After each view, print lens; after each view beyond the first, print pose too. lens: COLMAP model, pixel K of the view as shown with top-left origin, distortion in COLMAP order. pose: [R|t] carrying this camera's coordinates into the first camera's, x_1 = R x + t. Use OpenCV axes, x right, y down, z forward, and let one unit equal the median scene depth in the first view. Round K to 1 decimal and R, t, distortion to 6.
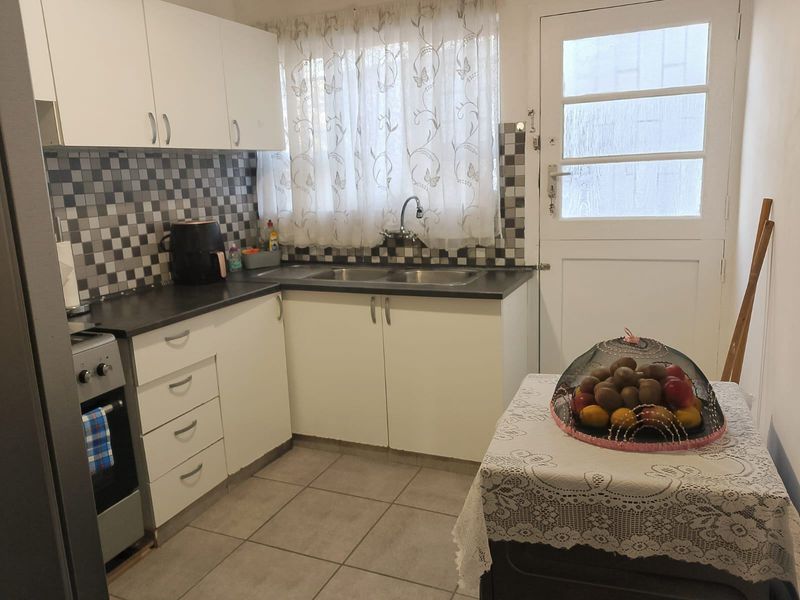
lens RADIAL K [[589.3, 0, 405.2], [0, 589.3, 304.4], [0, 0, 1]] dist [0.055140, -0.082243]
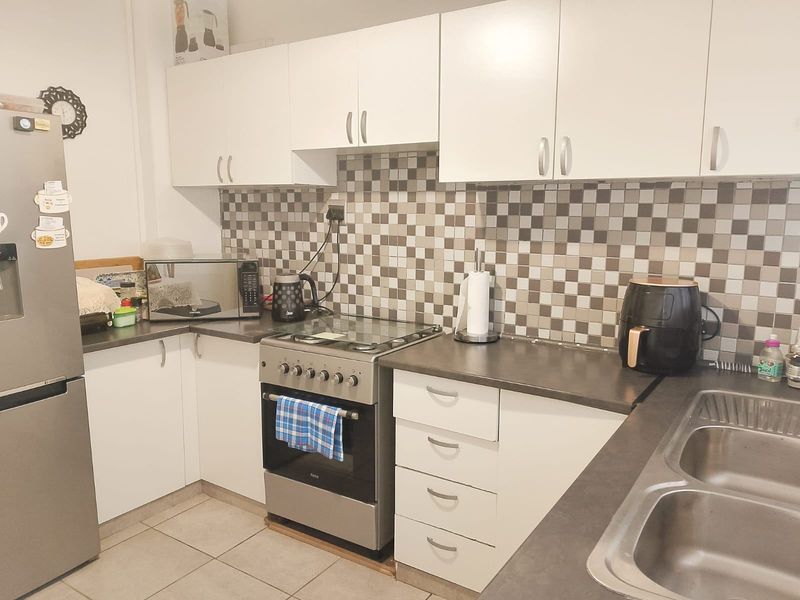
lens RADIAL K [[589.3, 0, 399.0], [0, 589.3, 301.3], [0, 0, 1]] dist [0.055140, -0.082243]
pose [[-0.166882, 0.197704, -0.965952, 0.369801], [-0.213264, 0.949261, 0.231132, -0.216533], [0.962636, 0.244574, -0.116252, 0.813799]]
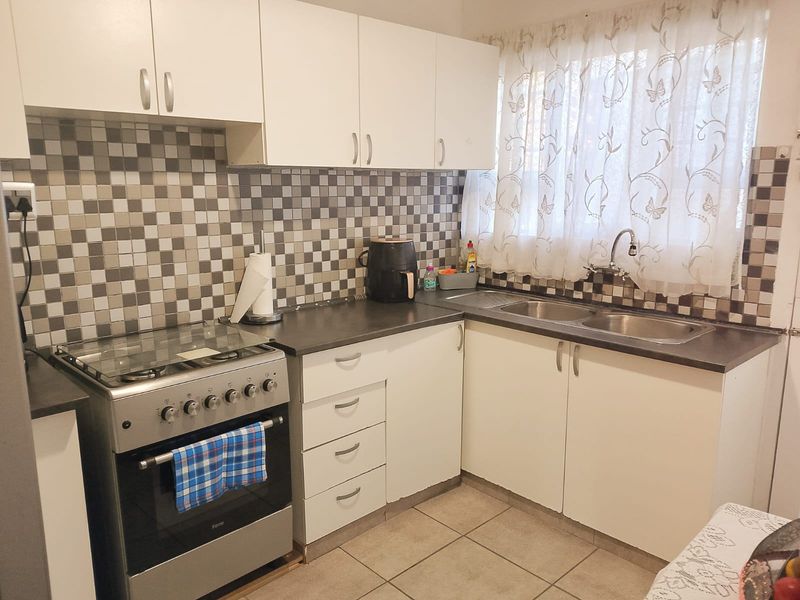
lens RADIAL K [[589.3, 0, 404.5], [0, 589.3, 302.7], [0, 0, 1]] dist [0.055140, -0.082243]
pose [[0.920050, 0.116953, -0.373938, 0.050090], [-0.121471, 0.992528, 0.011552, -0.049573], [0.372495, 0.034795, 0.927382, 0.092563]]
